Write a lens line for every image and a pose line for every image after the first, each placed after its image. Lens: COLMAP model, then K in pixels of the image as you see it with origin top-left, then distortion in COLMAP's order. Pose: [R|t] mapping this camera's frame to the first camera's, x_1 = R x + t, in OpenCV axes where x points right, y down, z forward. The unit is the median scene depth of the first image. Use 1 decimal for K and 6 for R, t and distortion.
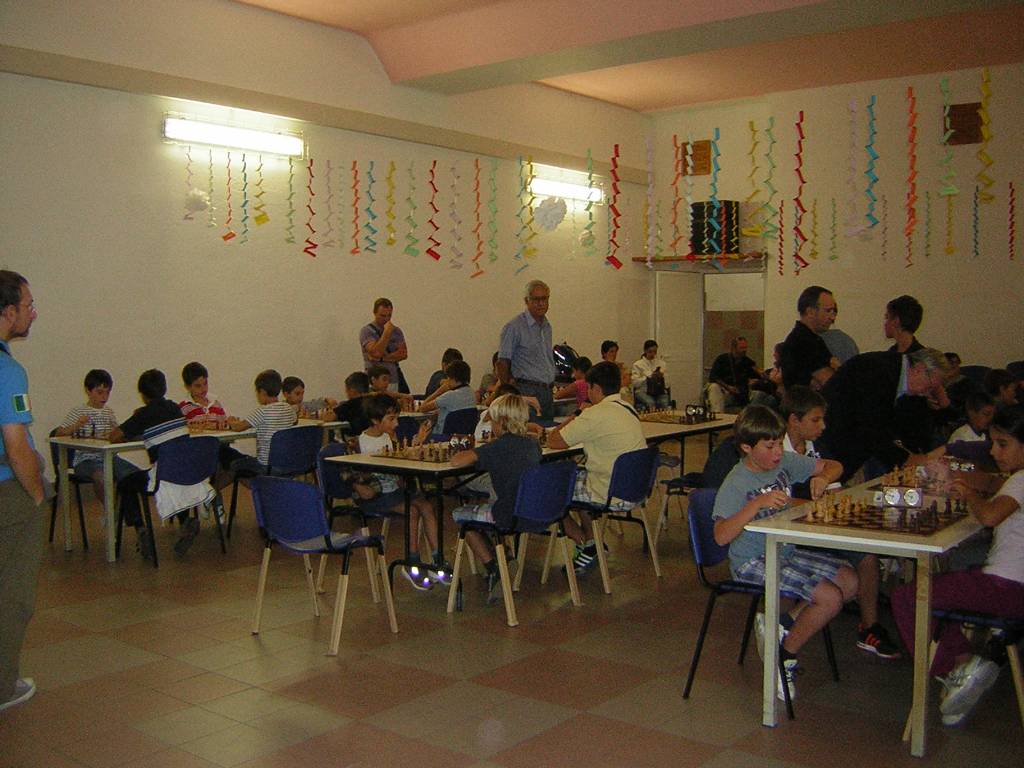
lens RADIAL K [[1143.1, 0, 512.0], [0, 1143.1, 384.0], [0, 0, 1]] dist [-0.254200, 0.004628]
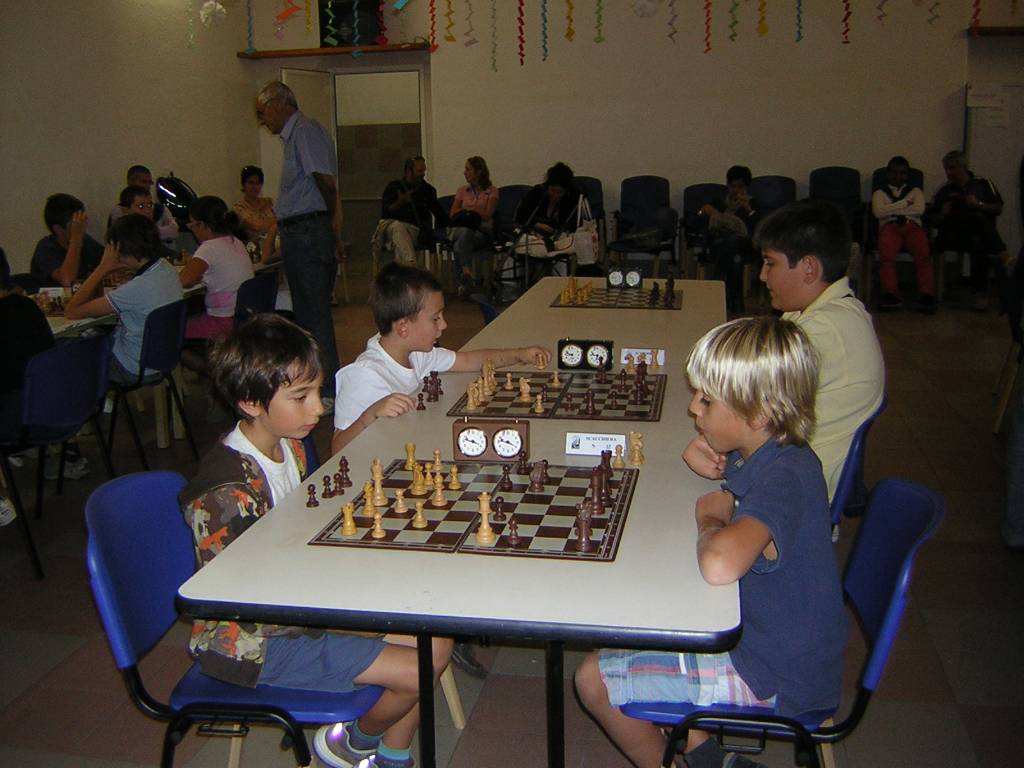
lens RADIAL K [[1143.1, 0, 512.0], [0, 1143.1, 384.0], [0, 0, 1]] dist [-0.254200, 0.004628]
pose [[0.881670, -0.104134, 0.460233, -0.090348], [0.034244, 0.986894, 0.157696, -0.009191], [-0.470623, -0.123276, 0.873680, 0.316934]]
